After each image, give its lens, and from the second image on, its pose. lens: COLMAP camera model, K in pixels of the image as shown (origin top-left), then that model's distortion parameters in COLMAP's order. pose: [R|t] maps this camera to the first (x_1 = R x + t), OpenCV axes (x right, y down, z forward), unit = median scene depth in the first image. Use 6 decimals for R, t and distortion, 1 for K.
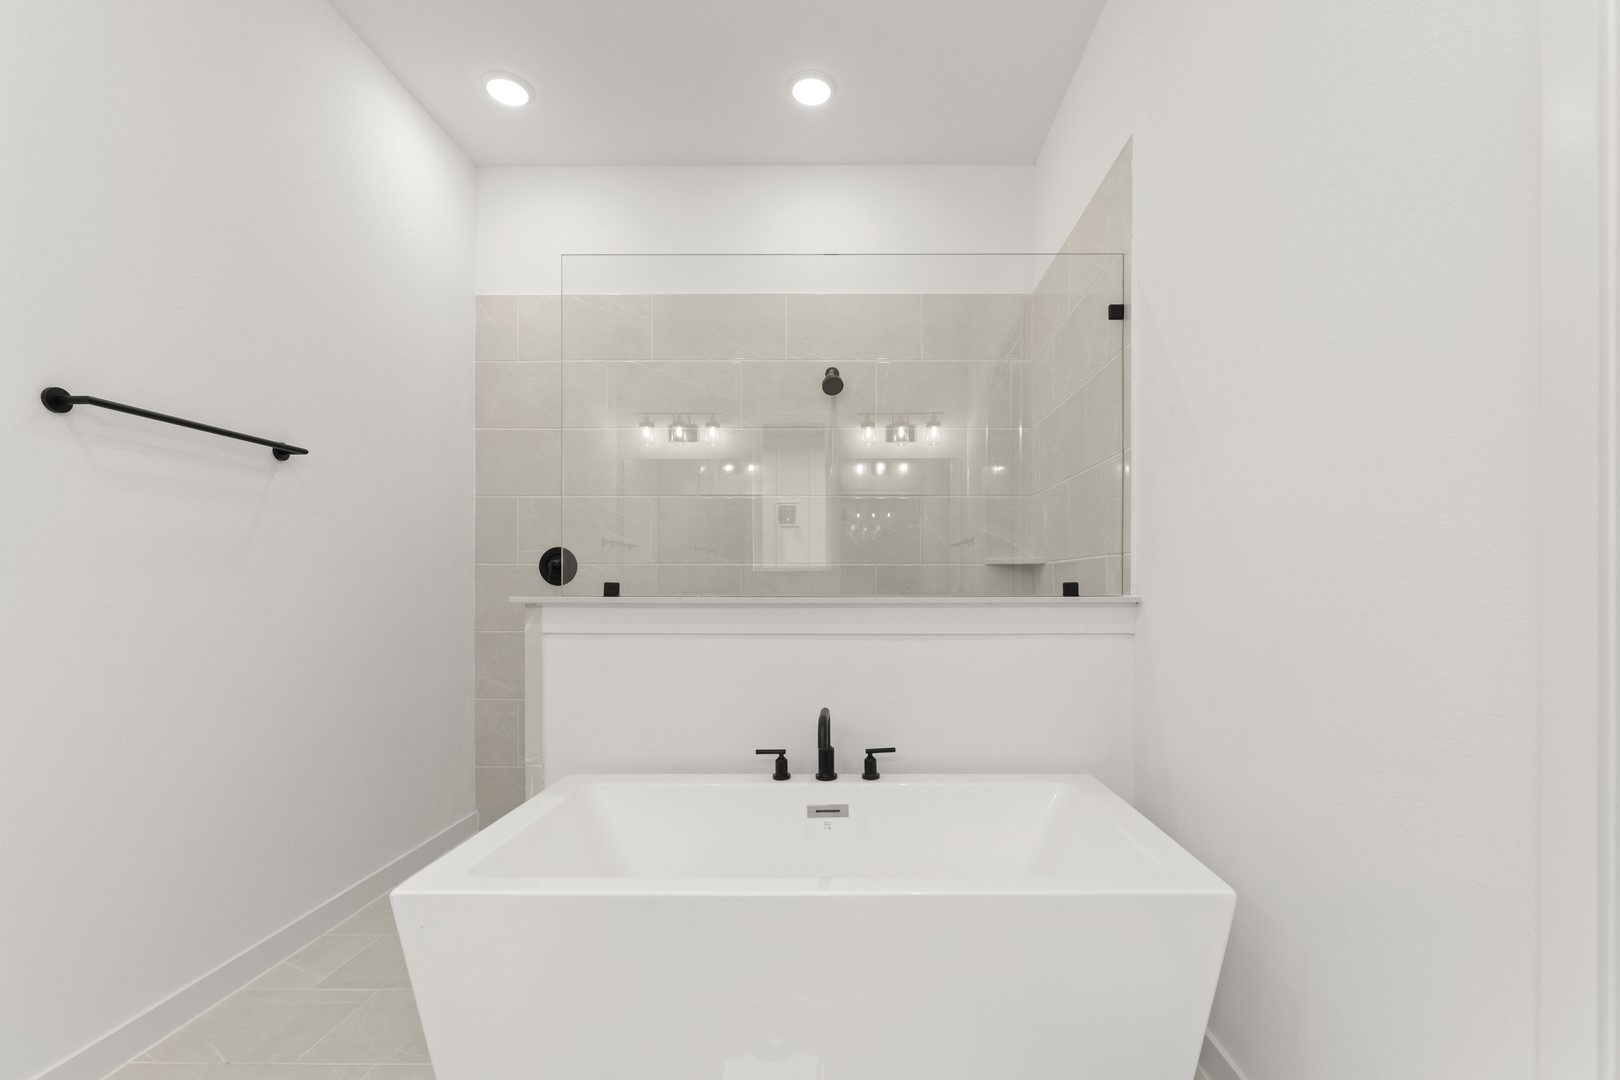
lens RADIAL K [[698.3, 0, 826.8], [0, 698.3, 598.9], [0, 0, 1]] dist [0.001562, 0.000085]
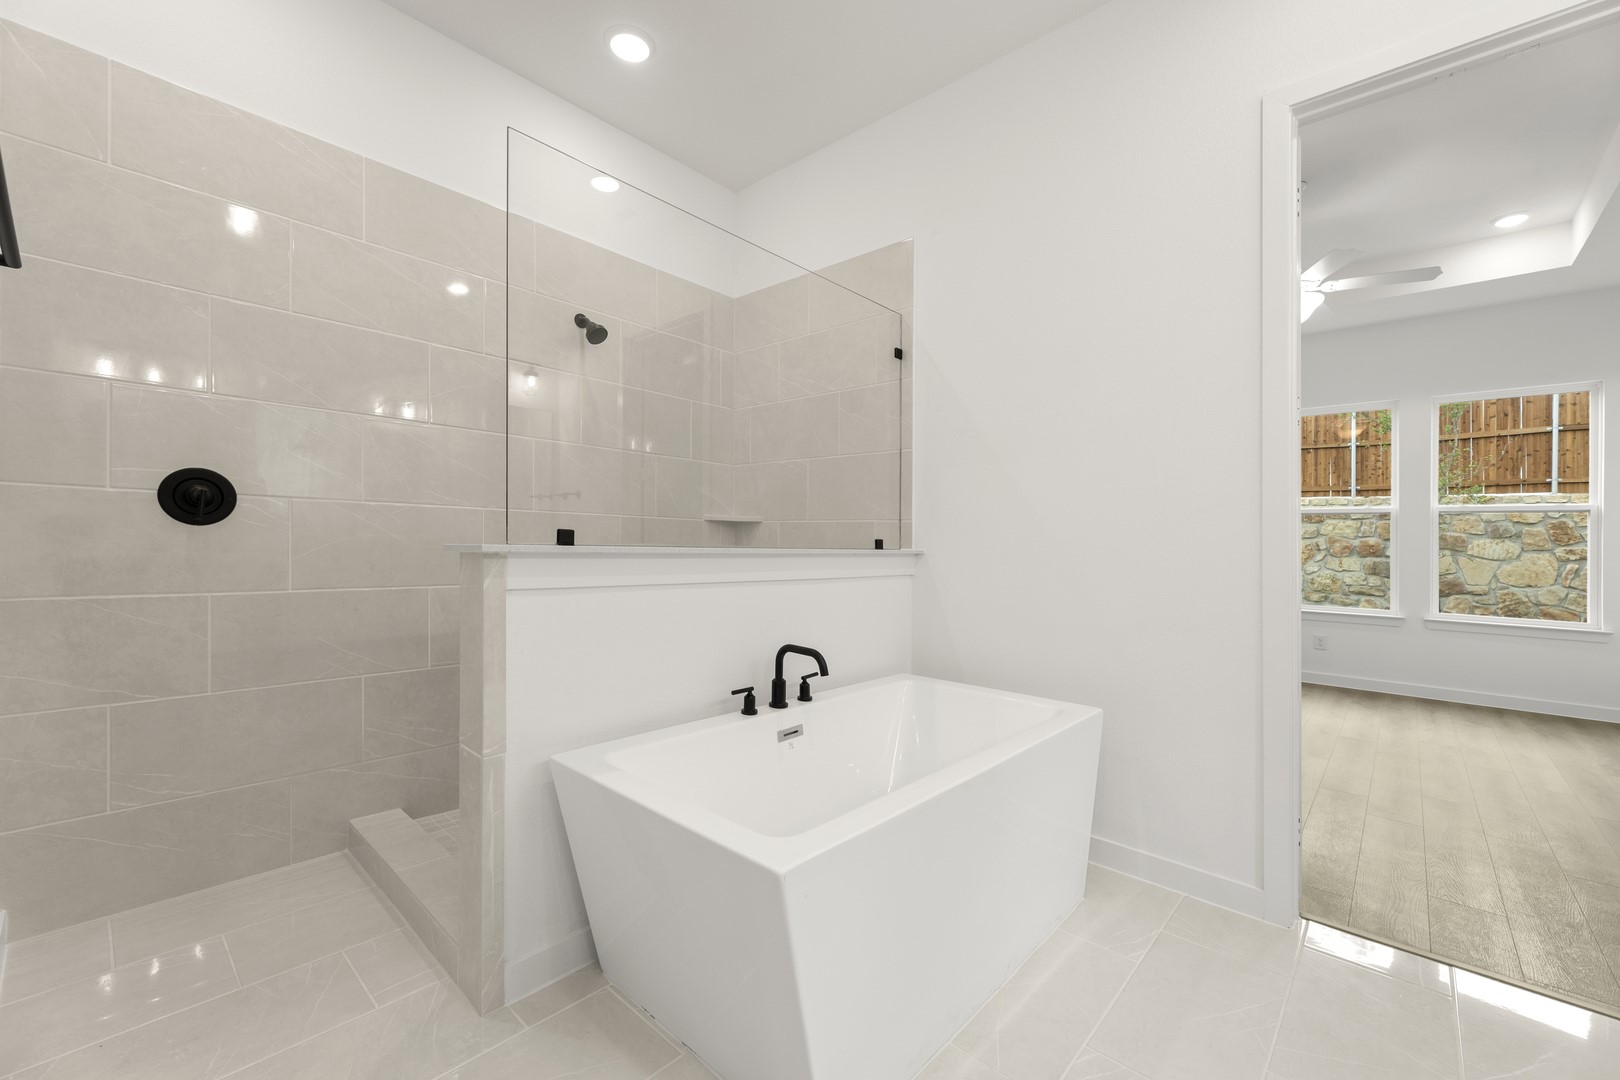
lens RADIAL K [[639.1, 0, 812.1], [0, 639.1, 550.7], [0, 0, 1]] dist [0.002499, 0.000394]
pose [[0.680783, 0.006273, 0.732458, -0.708325], [-0.007835, 0.999968, -0.001281, 0.001996], [-0.732443, -0.004867, 0.680811, 0.237961]]
